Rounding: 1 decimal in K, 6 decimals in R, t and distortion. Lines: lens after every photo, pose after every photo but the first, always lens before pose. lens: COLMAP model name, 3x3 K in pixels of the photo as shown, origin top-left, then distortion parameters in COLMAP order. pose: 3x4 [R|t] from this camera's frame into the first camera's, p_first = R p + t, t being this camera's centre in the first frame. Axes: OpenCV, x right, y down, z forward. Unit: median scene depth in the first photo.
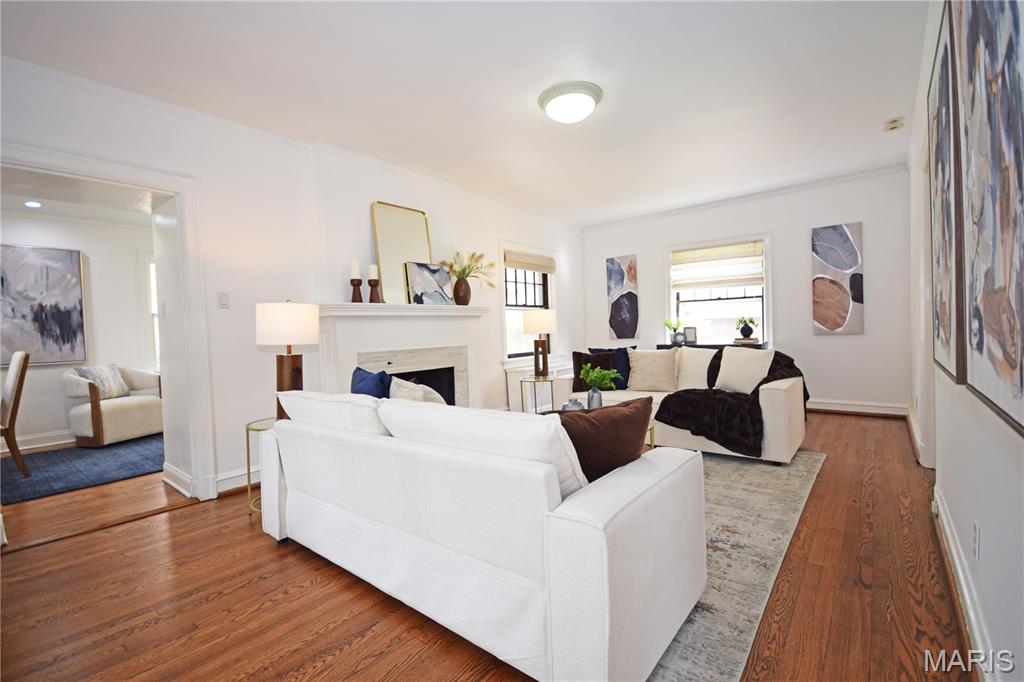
lens RADIAL K [[448.6, 0, 504.9], [0, 448.6, 342.3], [0, 0, 1]] dist [-0.002025, -0.006746]
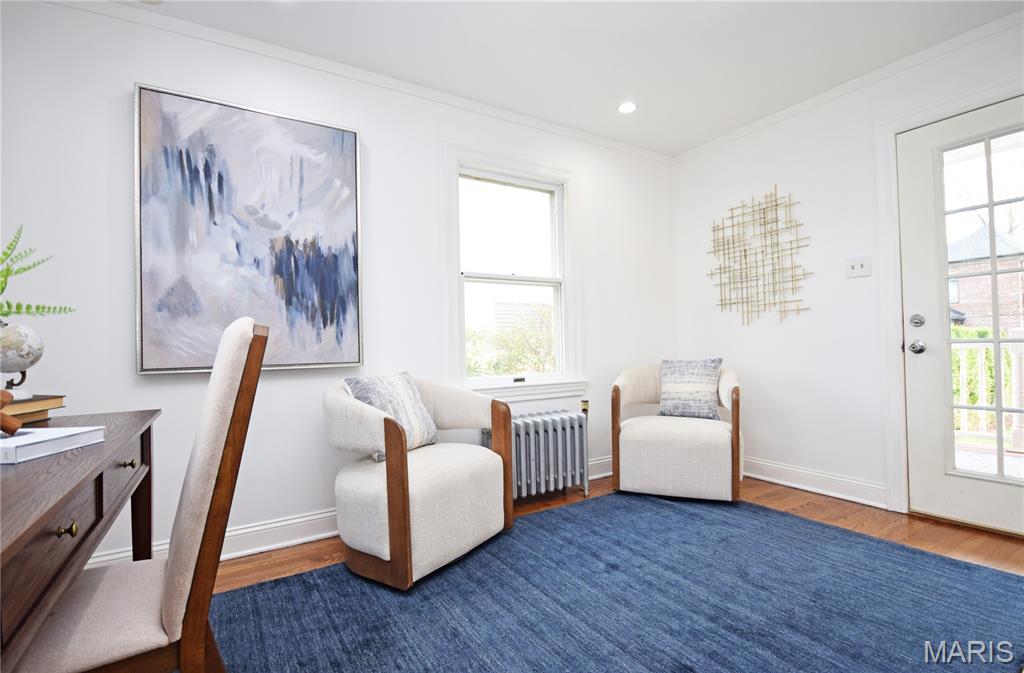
lens RADIAL K [[448.6, 0, 514.9], [0, 448.6, 339.2], [0, 0, 1]] dist [-0.002025, -0.006746]
pose [[0.953304, 0.010271, -0.301837, -0.674600], [-0.019014, 0.999480, -0.026041, 0.027164], [0.301413, 0.030564, 0.953004, 0.626283]]
